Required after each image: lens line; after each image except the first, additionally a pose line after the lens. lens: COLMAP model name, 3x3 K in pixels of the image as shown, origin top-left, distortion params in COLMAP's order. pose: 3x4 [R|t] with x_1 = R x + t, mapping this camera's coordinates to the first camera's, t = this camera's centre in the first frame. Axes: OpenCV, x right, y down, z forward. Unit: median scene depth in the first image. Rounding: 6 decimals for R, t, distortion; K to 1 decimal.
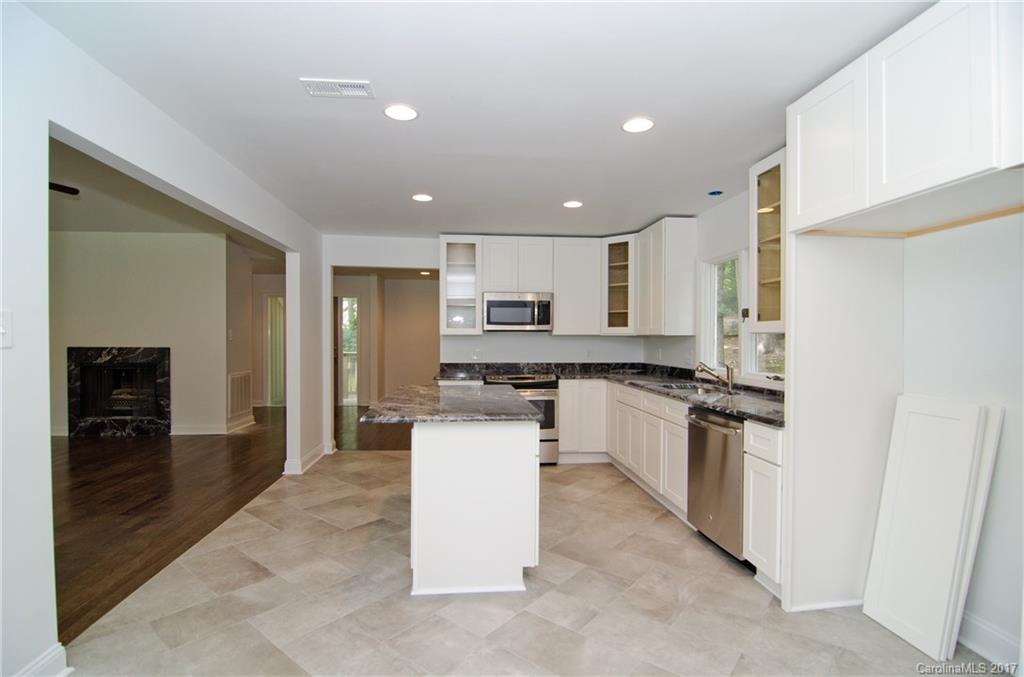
lens RADIAL K [[503.3, 0, 502.4], [0, 503.3, 339.2], [0, 0, 1]] dist [0.001824, 0.000735]
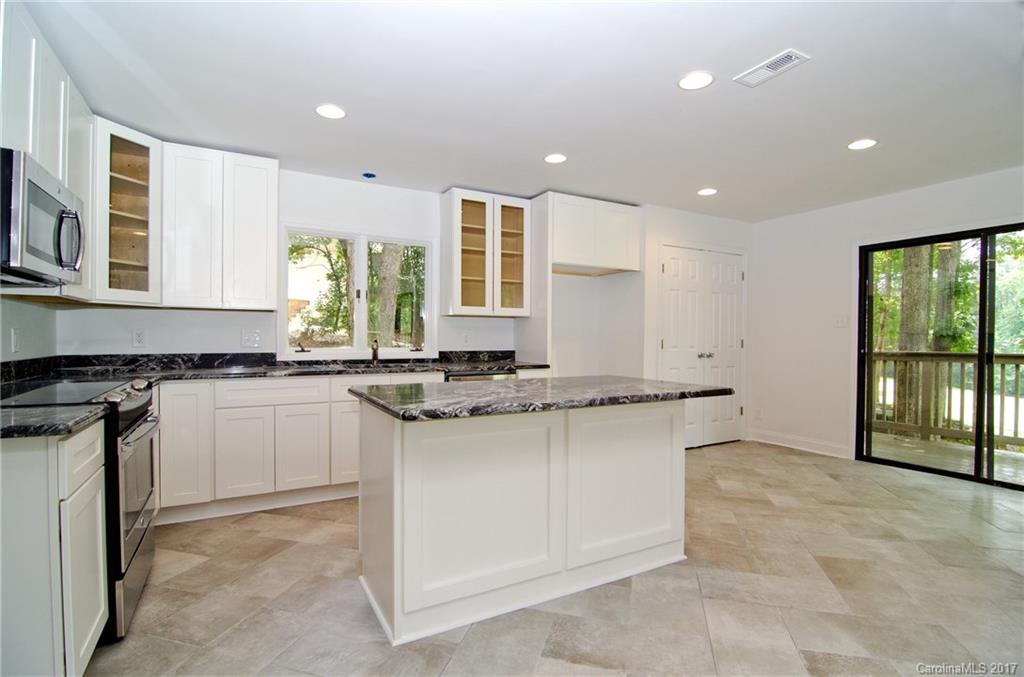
lens RADIAL K [[503.3, 0, 510.1], [0, 503.3, 338.7], [0, 0, 1]] dist [0.001824, 0.000735]
pose [[-0.416356, -0.019574, 0.908991, -0.715740], [-0.007529, 0.999808, 0.018081, 0.025575], [-0.909170, 0.000685, -0.416424, 1.304933]]
